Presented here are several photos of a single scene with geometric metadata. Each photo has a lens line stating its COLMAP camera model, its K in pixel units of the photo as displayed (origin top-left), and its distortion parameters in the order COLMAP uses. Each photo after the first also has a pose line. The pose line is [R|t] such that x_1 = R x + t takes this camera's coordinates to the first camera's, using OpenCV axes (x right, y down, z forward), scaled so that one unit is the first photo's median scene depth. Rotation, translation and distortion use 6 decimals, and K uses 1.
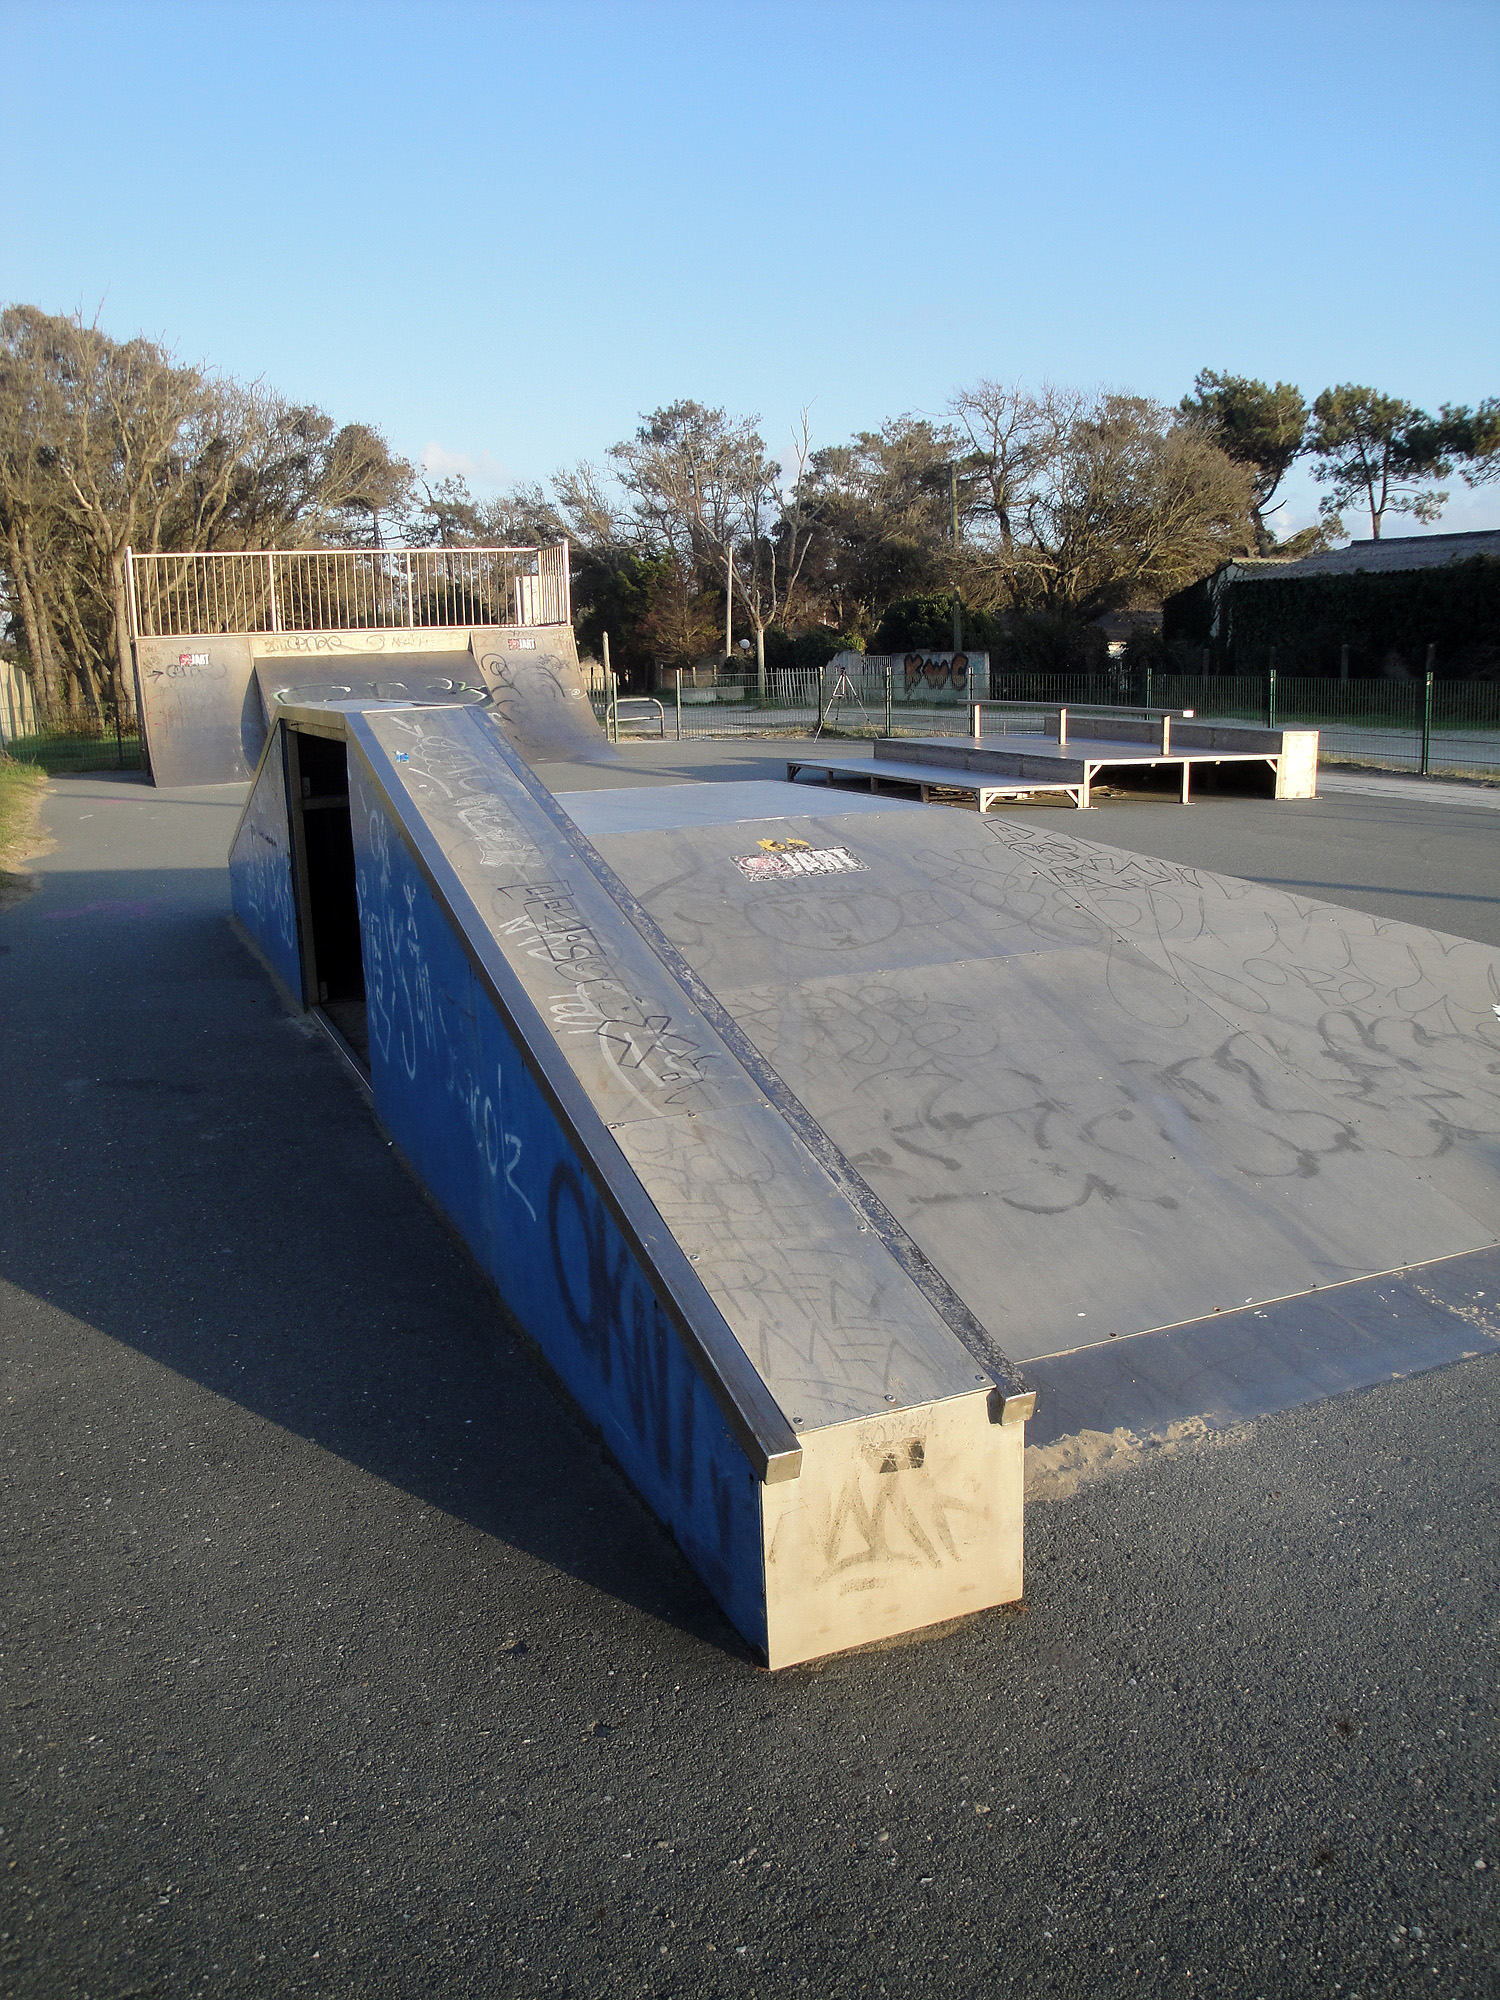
lens RADIAL K [[1617.3, 0, 750.0], [0, 1617.3, 1000.0], [0, 0, 1]] dist [-0.174455, 0.150817]
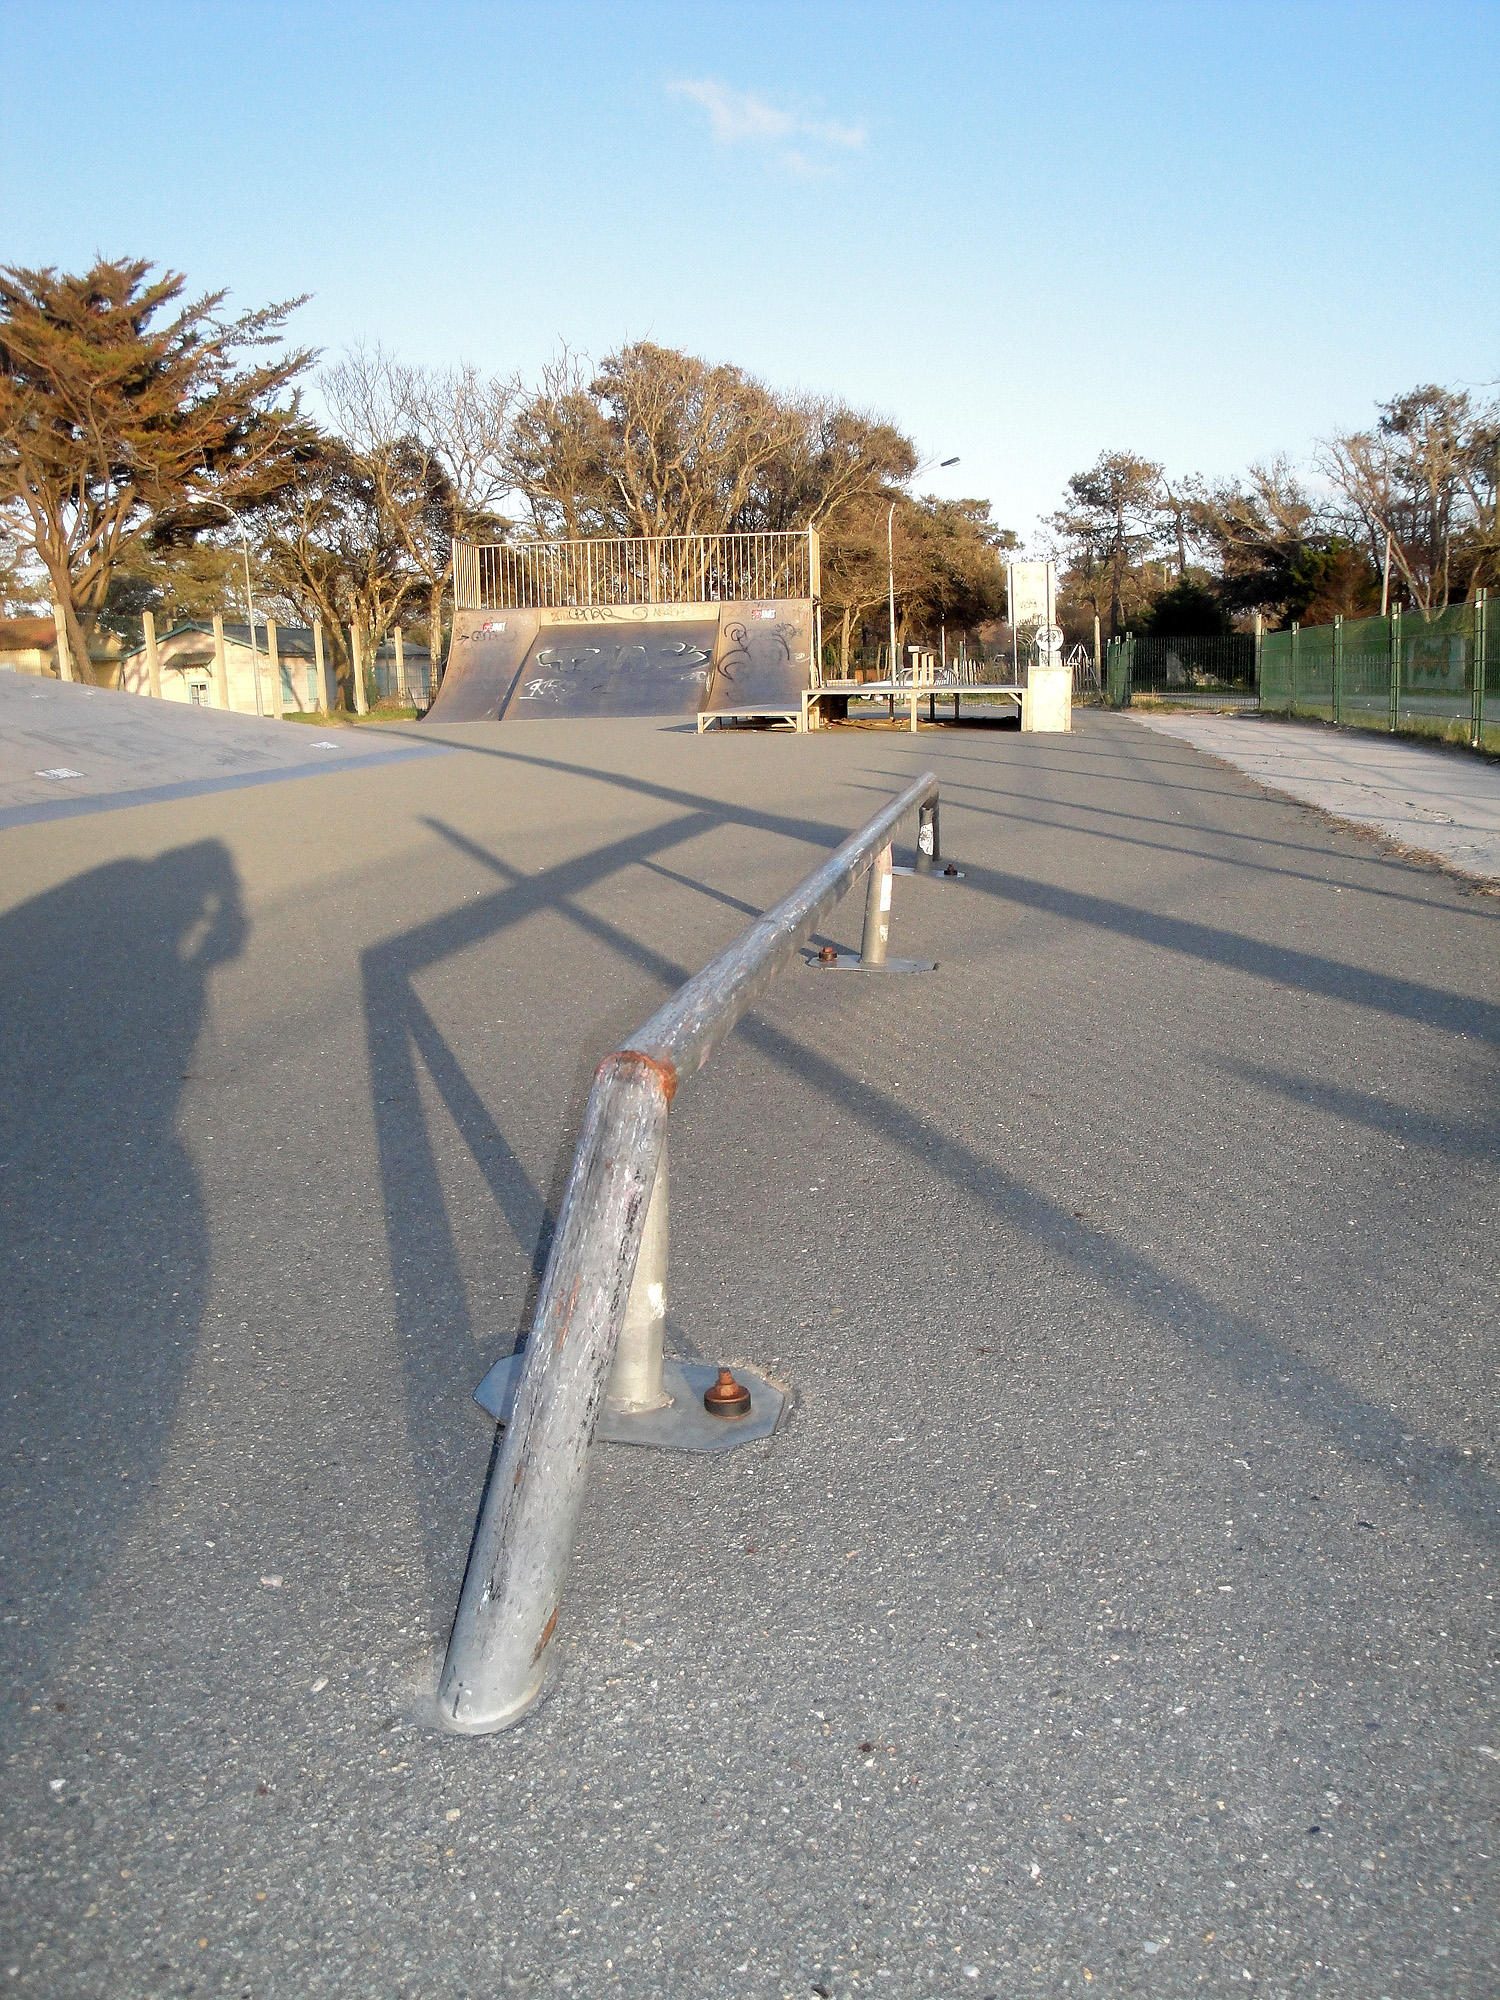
lens RADIAL K [[1617.3, 0, 750.0], [0, 1617.3, 1000.0], [0, 0, 1]] dist [-0.174455, 0.150817]
pose [[0.855804, 0.102841, -0.506974, 0.236840], [-0.103980, 0.994235, 0.026159, 0.012374], [0.506742, 0.030329, 0.861564, 0.005676]]
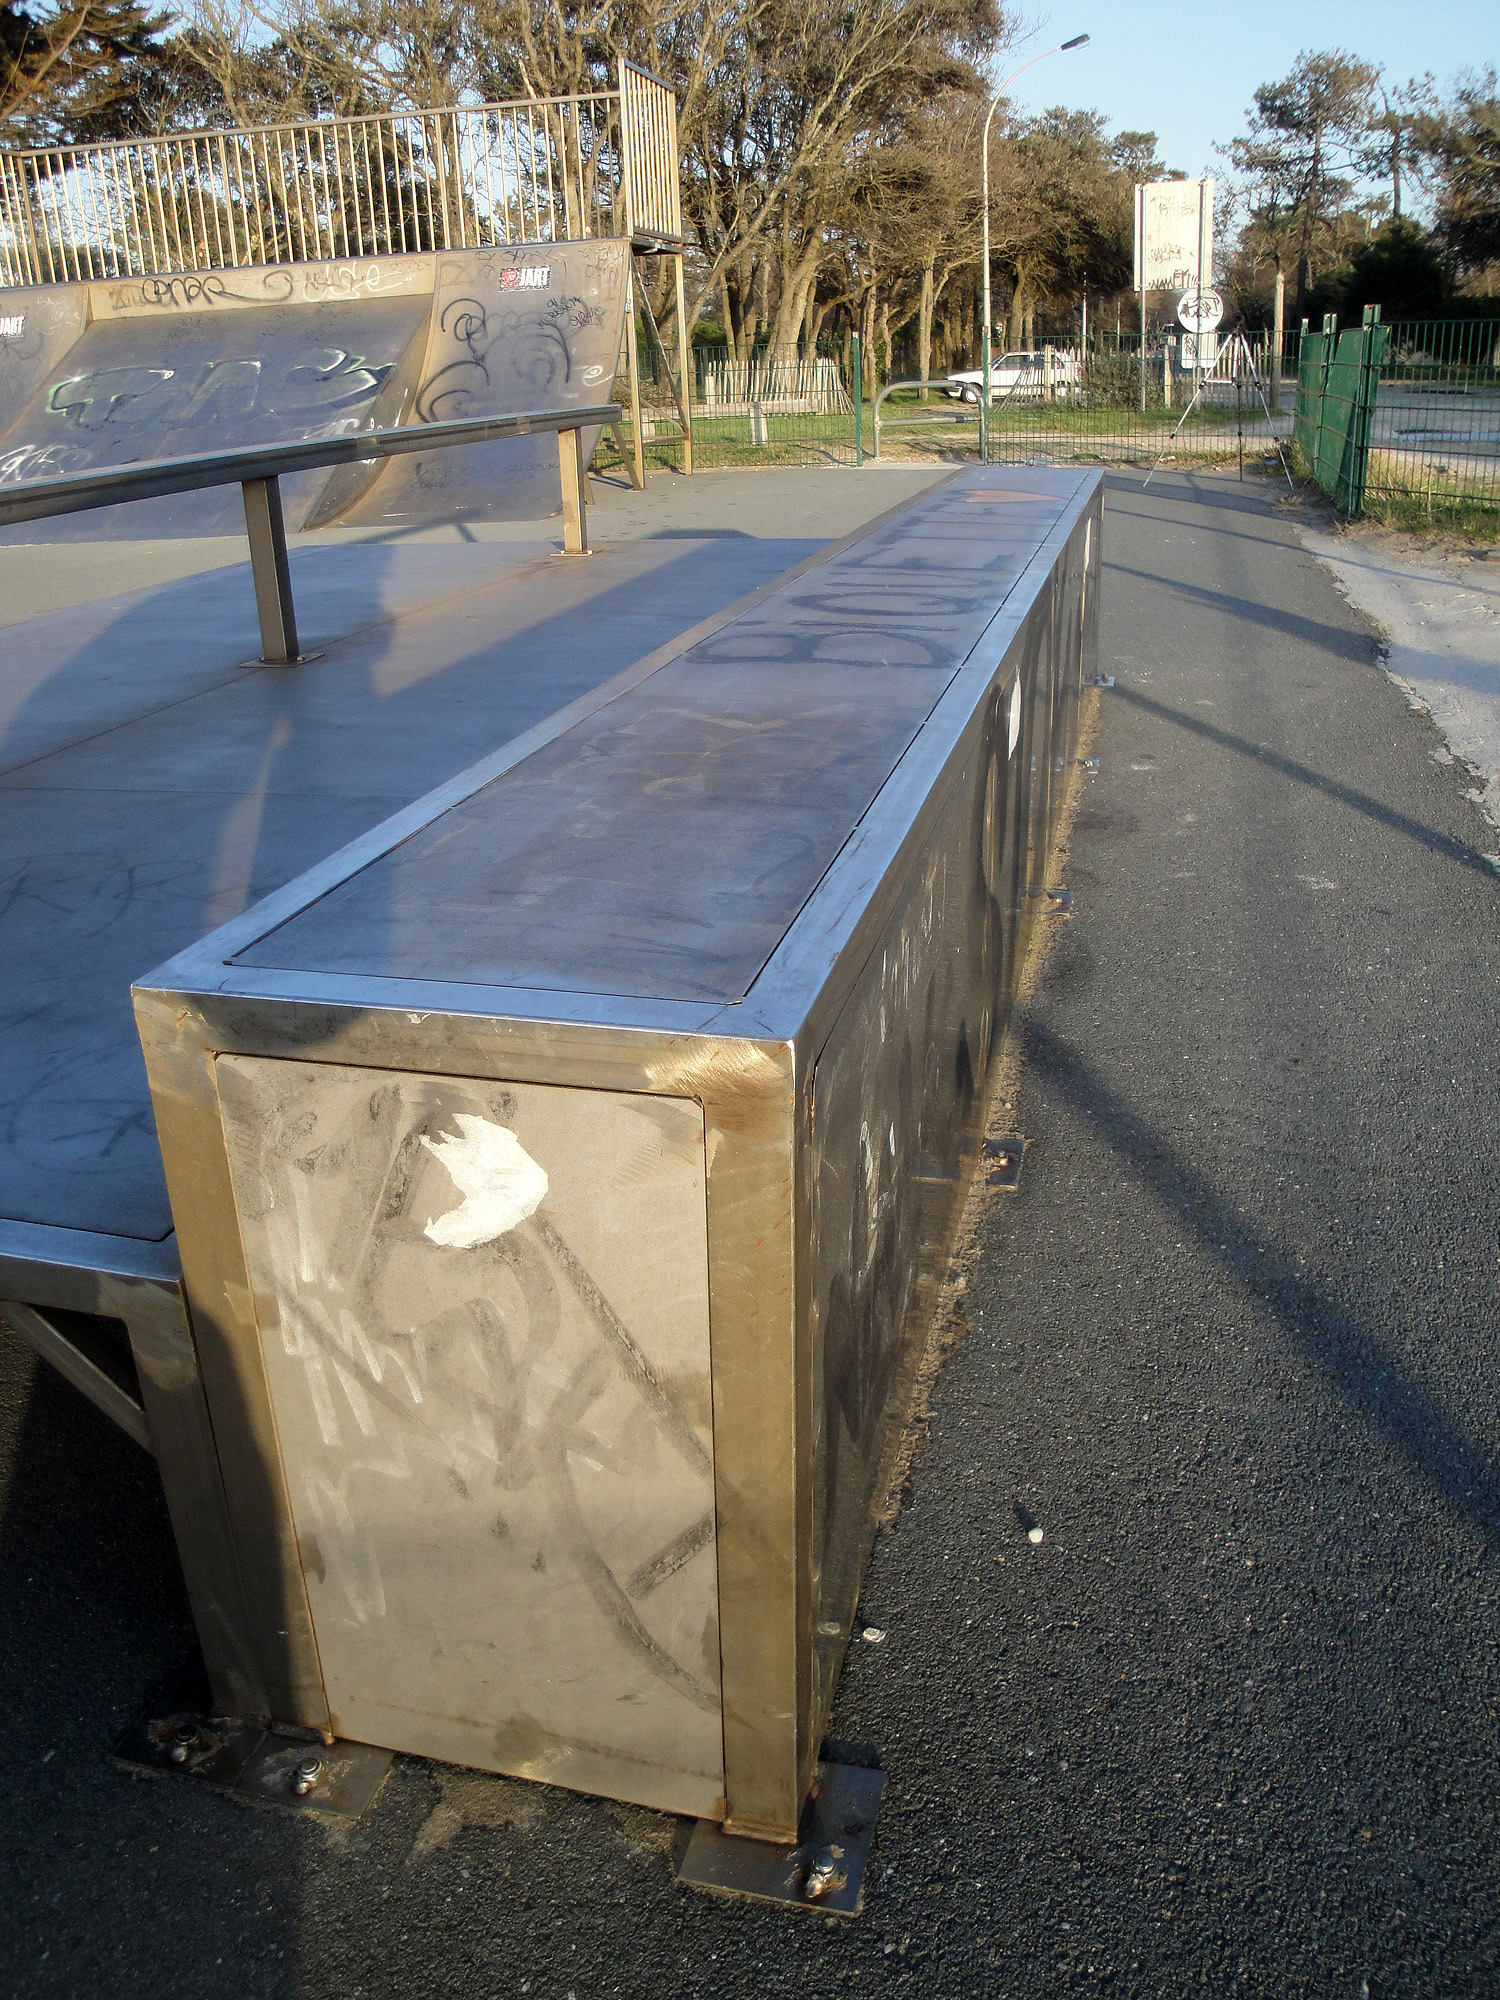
lens RADIAL K [[1617.3, 0, 750.0], [0, 1617.3, 1000.0], [0, 0, 1]] dist [-0.174455, 0.150817]
pose [[0.804514, 0.214985, -0.553659, 0.128018], [-0.103206, 0.968611, 0.226142, -0.060308], [0.584898, -0.124794, 0.801450, 0.310499]]
